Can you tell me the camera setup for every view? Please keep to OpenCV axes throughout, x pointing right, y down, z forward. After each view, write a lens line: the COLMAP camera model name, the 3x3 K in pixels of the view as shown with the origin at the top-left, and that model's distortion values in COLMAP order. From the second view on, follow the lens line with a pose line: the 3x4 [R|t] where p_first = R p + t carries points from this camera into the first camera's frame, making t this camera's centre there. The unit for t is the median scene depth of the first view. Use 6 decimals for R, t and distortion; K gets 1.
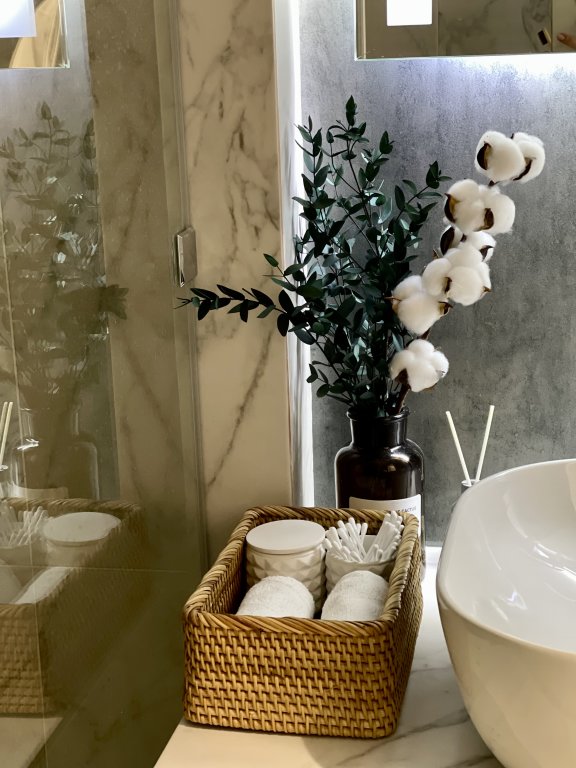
lens RADIAL K [[1637.6, 0, 288.0], [0, 1637.6, 384.0], [0, 0, 1]] dist [0.565929, -4.261514]
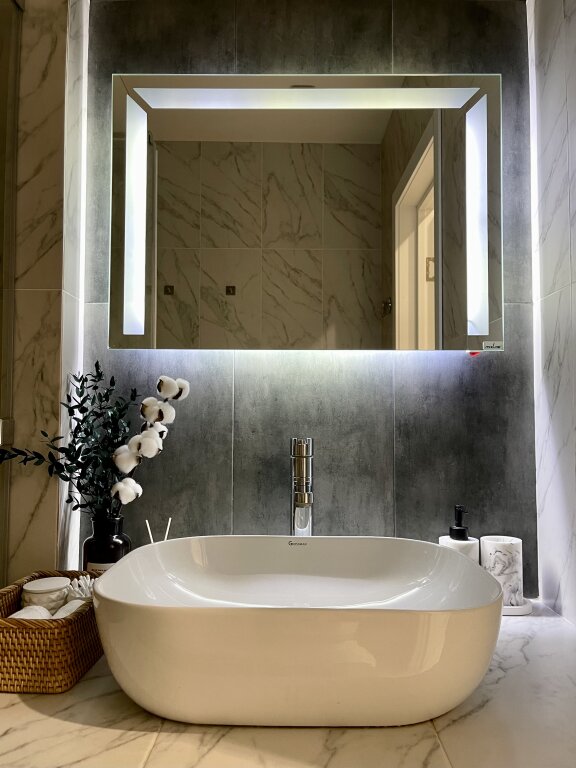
lens RADIAL K [[576.9, 0, 286.9], [0, 576.9, 389.2], [0, 0, 1]] dist [0.070898, -0.103977]
pose [[0.989135, 0.042354, 0.140778, 0.170541], [0.005898, 0.945398, -0.325864, 0.104446], [-0.146893, 0.323154, 0.934876, 0.284891]]
